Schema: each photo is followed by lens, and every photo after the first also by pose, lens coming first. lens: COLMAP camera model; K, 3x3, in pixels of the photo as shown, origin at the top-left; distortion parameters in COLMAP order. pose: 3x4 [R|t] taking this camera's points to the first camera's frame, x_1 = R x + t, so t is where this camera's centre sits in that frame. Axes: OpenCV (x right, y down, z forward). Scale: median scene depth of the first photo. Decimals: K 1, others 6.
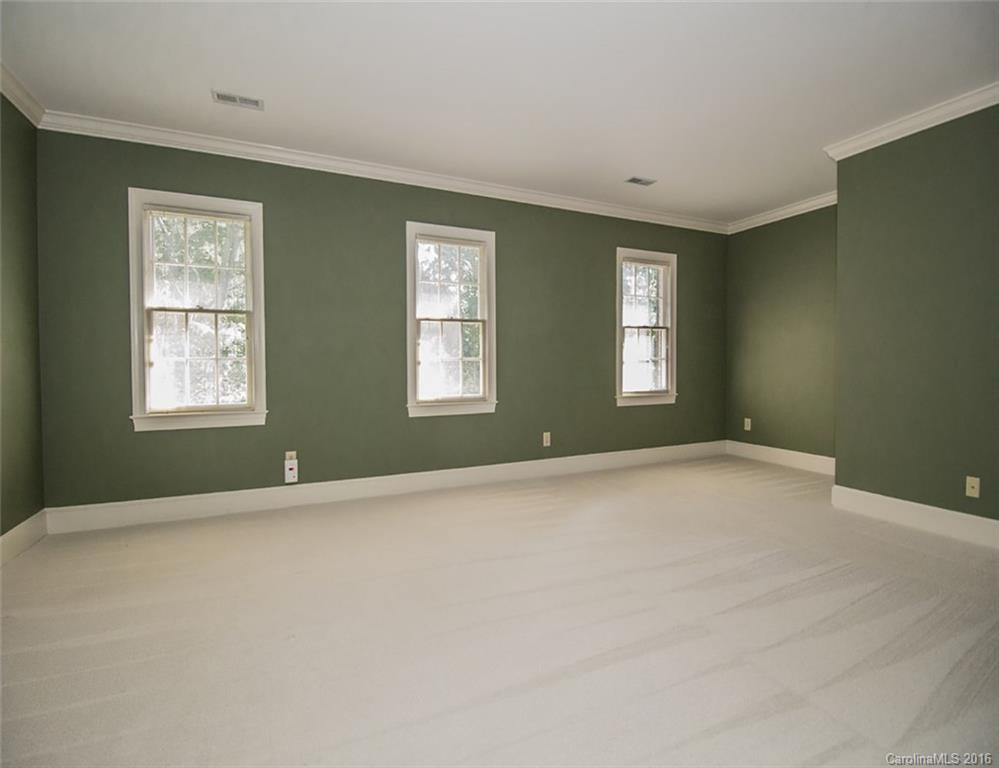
lens RADIAL K [[451.1, 0, 498.6], [0, 451.1, 381.7], [0, 0, 1]] dist [-0.003727, -0.001083]
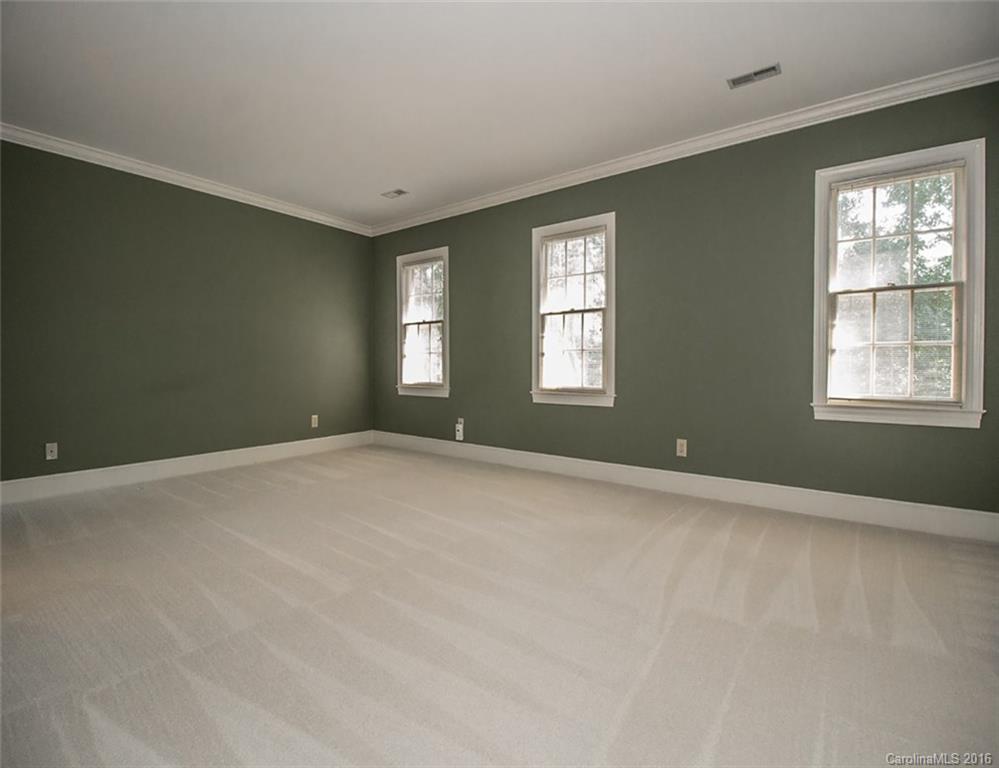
lens RADIAL K [[473.2, 0, 497.4], [0, 473.2, 377.1], [0, 0, 1]] dist [-0.014019, 0.000234]
pose [[0.485691, 0.036742, -0.873358, 0.682069], [-0.023691, 0.999303, 0.028866, -0.014646], [0.873810, 0.006671, 0.486222, 0.299480]]
